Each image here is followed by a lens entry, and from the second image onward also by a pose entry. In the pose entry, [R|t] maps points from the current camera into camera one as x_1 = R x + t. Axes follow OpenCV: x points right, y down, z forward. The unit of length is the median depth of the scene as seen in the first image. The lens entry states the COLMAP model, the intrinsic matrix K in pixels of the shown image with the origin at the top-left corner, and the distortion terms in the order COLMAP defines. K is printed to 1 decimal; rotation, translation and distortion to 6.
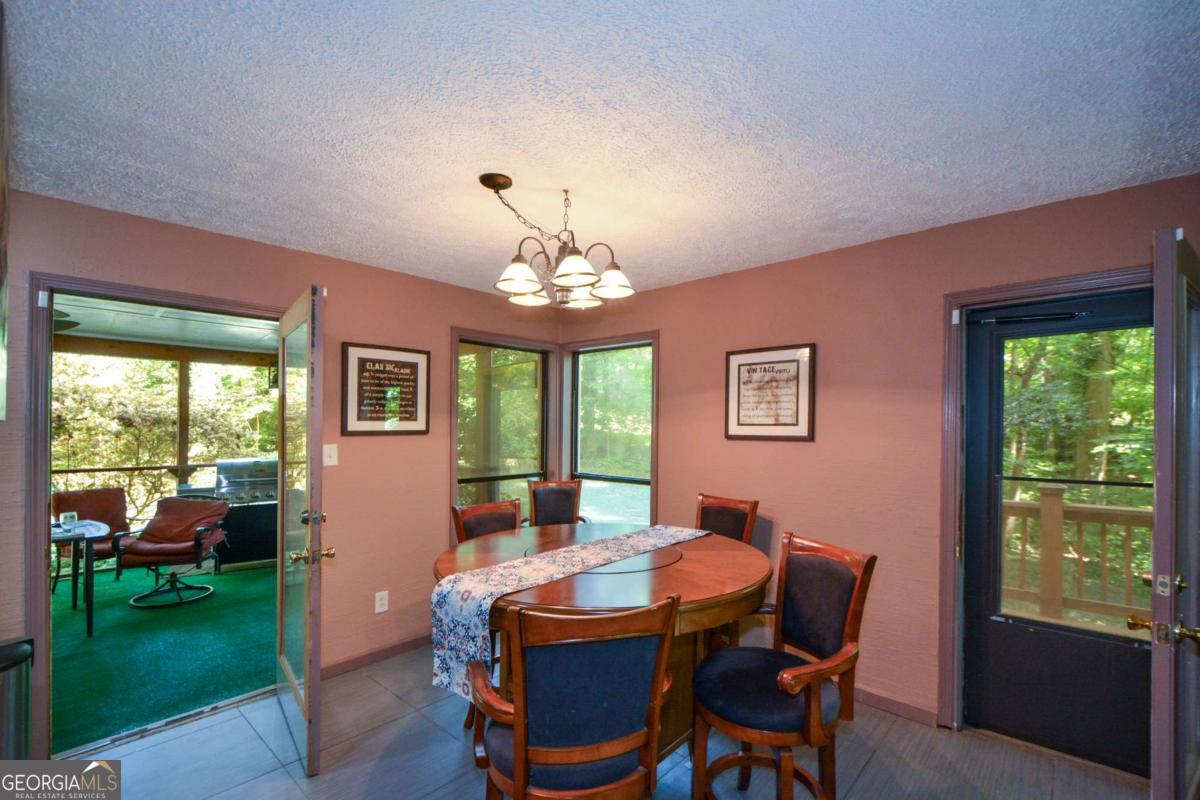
lens RADIAL K [[530.7, 0, 611.8], [0, 530.7, 427.8], [0, 0, 1]] dist [-0.000732, -0.003701]
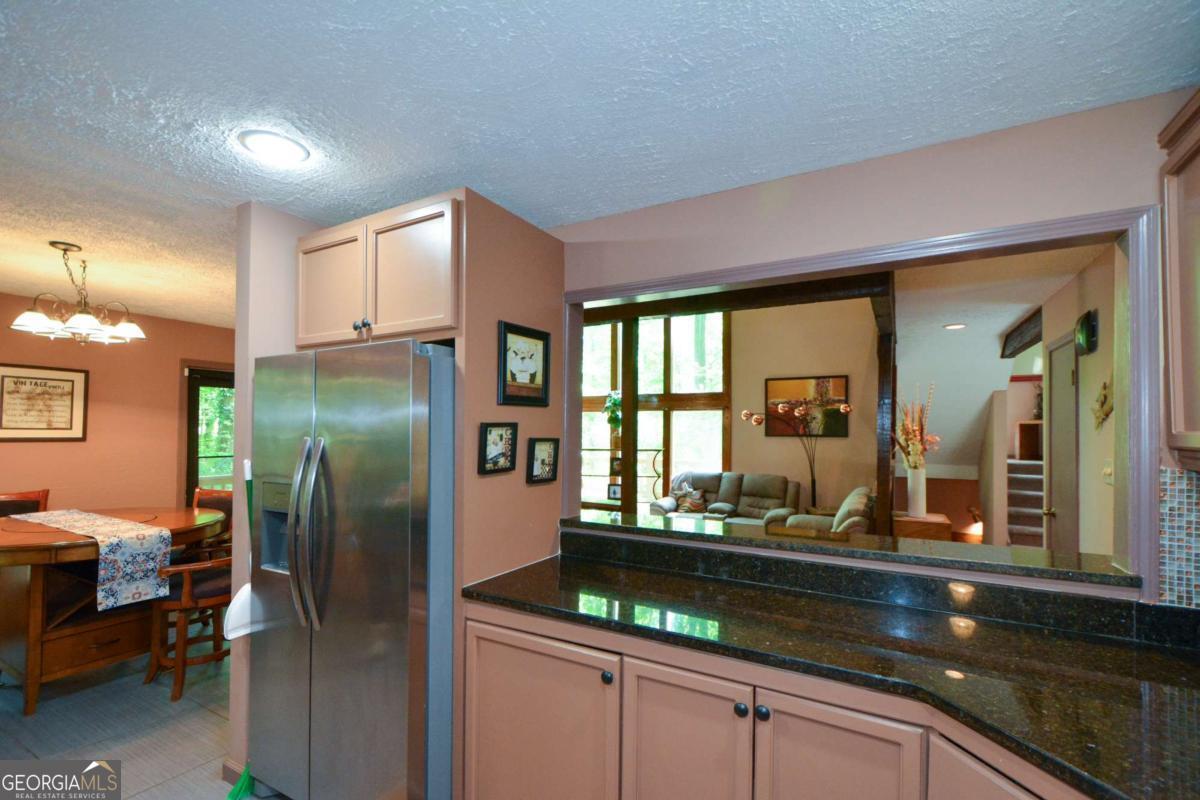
lens RADIAL K [[530.7, 0, 598.2], [0, 530.7, 425.9], [0, 0, 1]] dist [-0.000732, -0.003701]
pose [[-0.221016, 0.008998, 0.975229, -1.218794], [-0.006943, 0.999918, -0.010799, -0.007999], [-0.975245, -0.009158, -0.220936, -0.001048]]
